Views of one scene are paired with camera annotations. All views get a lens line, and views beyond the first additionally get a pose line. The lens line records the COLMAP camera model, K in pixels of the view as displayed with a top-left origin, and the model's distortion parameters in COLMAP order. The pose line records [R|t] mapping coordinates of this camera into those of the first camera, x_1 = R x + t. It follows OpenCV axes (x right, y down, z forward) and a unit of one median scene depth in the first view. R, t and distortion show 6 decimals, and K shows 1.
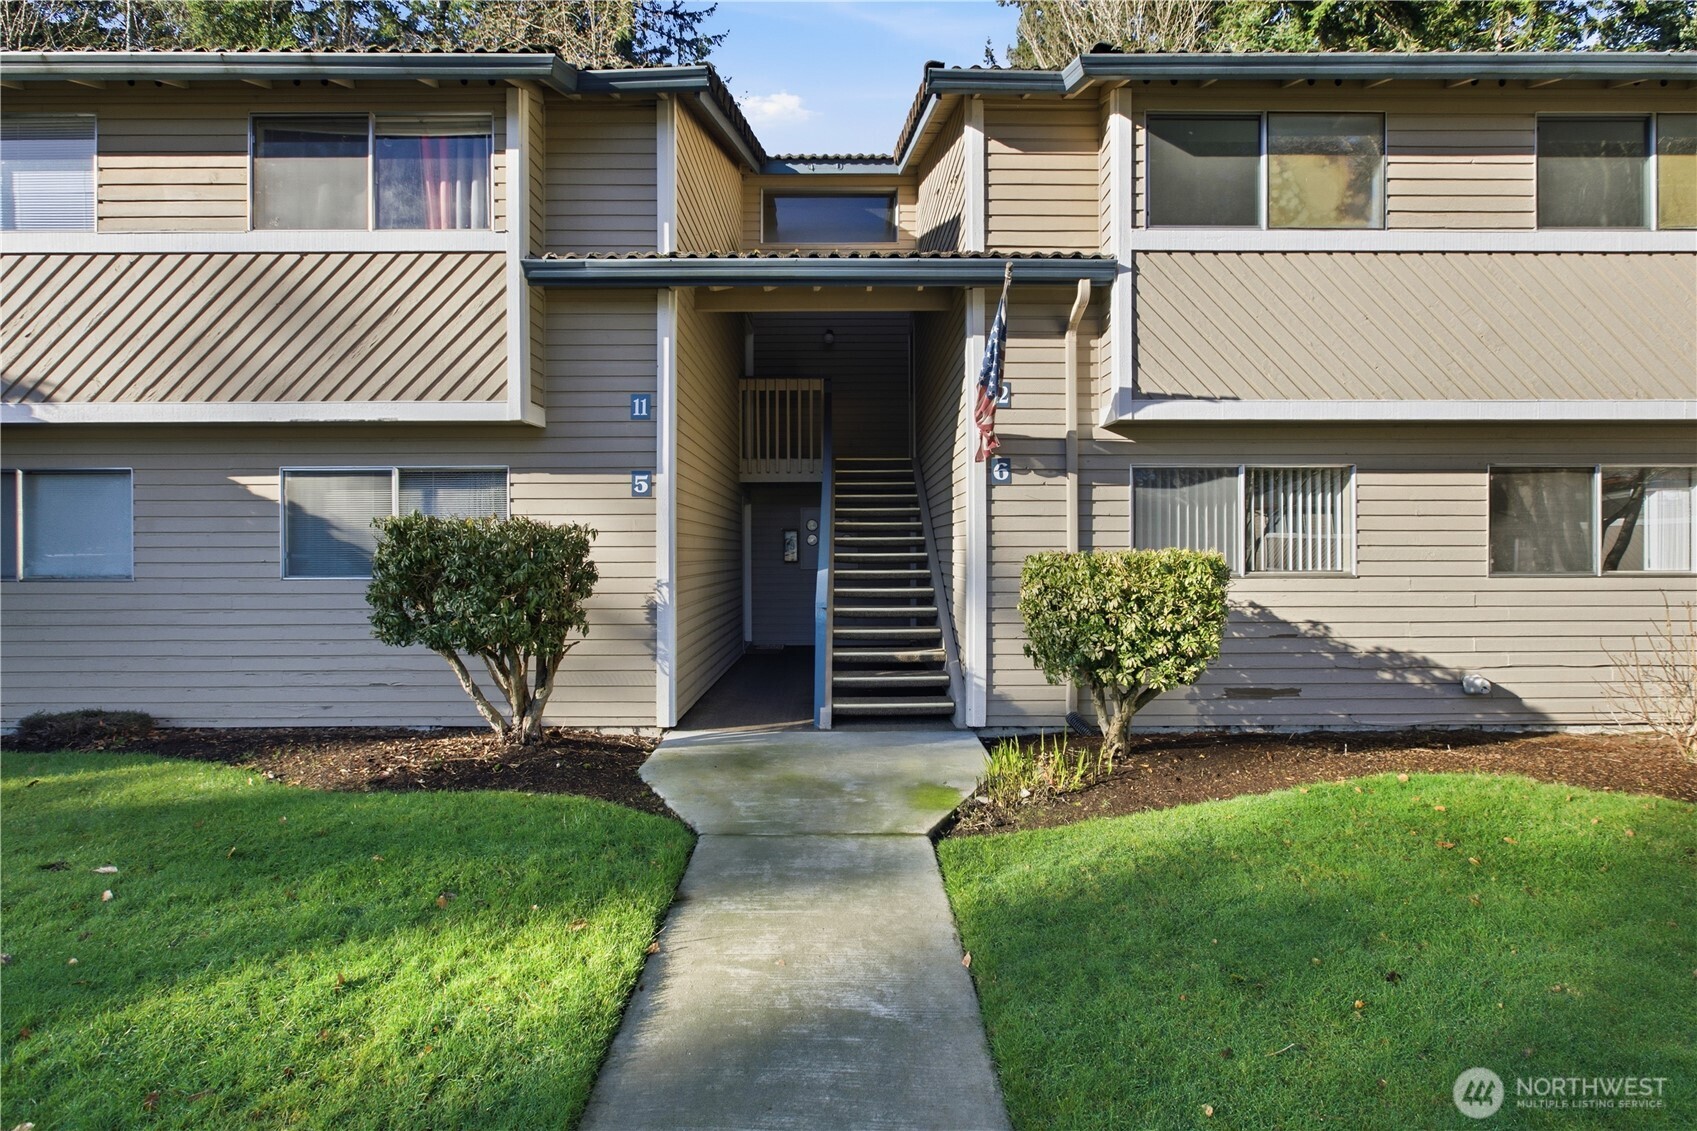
lens RADIAL K [[777.6, 0, 855.0], [0, 777.6, 549.7], [0, 0, 1]] dist [0.001587, 0.000504]
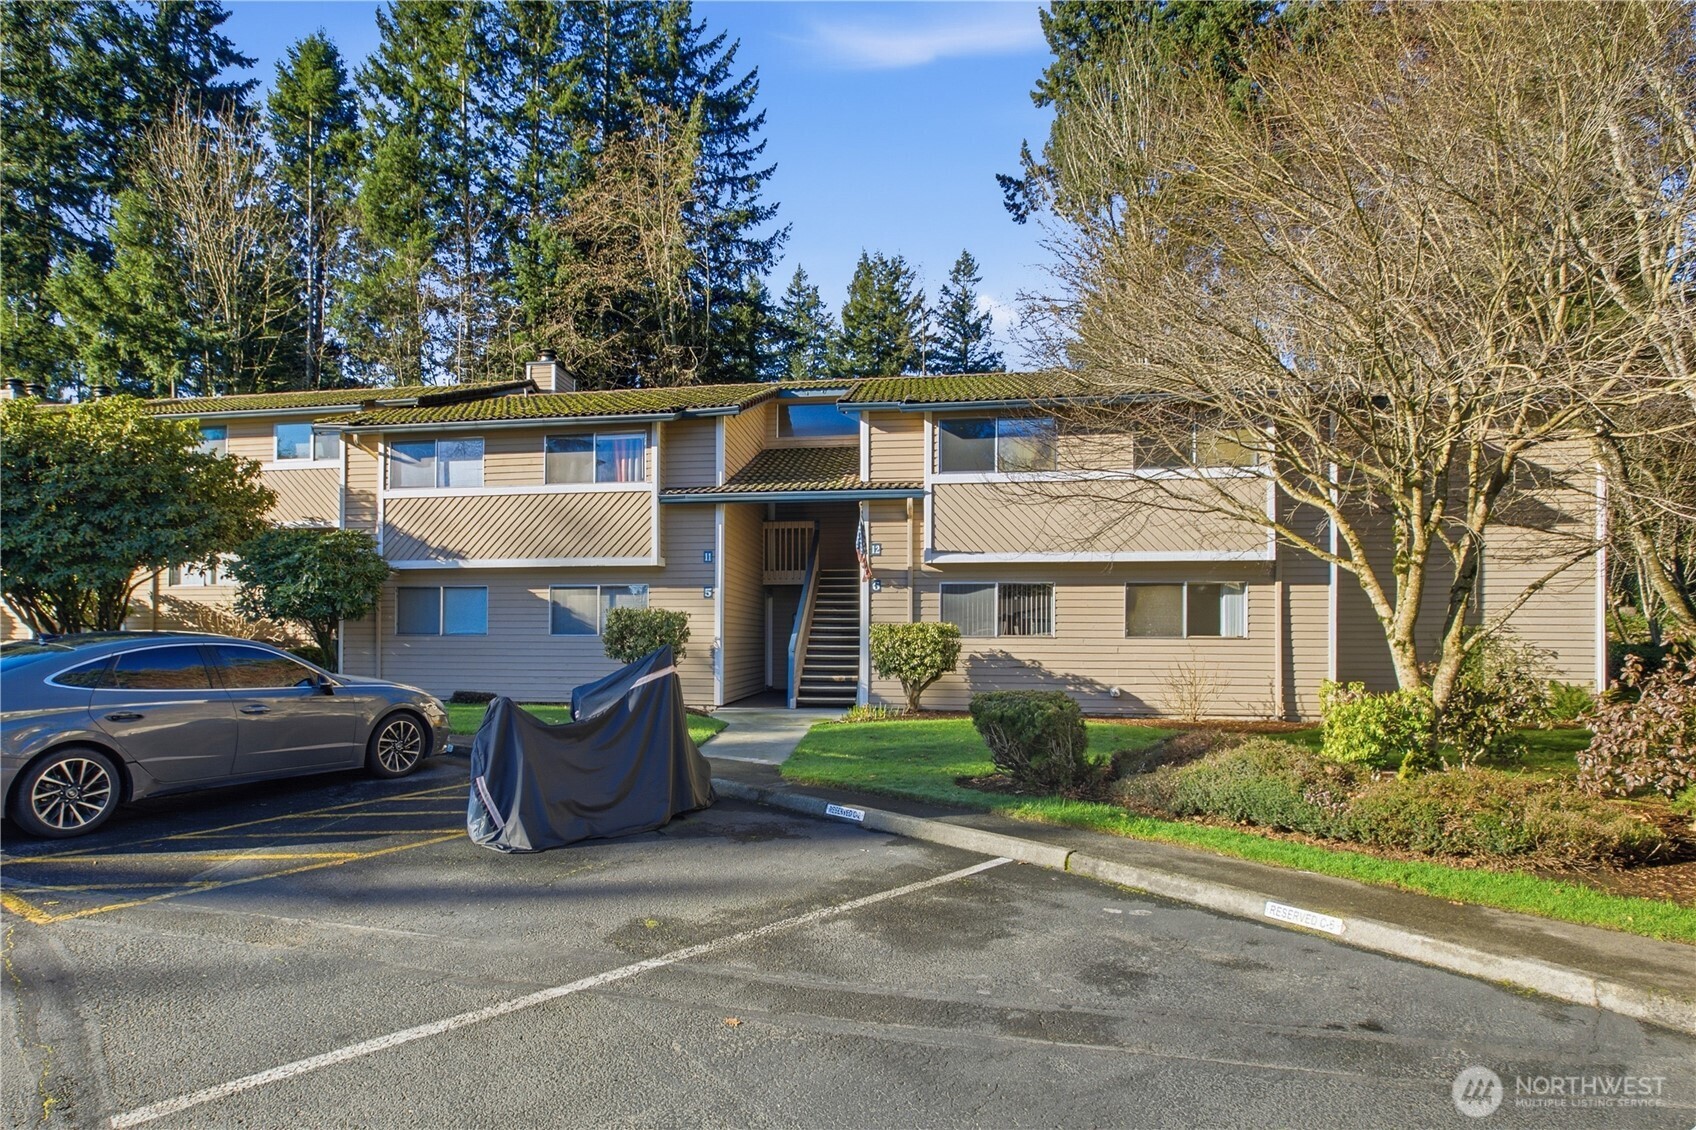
lens RADIAL K [[885.2, 0, 786.7], [0, 885.2, 634.3], [0, 0, 1]] dist [-0.002304, -0.000013]
pose [[0.987142, 0.005804, -0.159740, 0.332655], [-0.006194, 0.999979, -0.001943, 0.034667], [0.159725, 0.002908, 0.987157, -1.386628]]
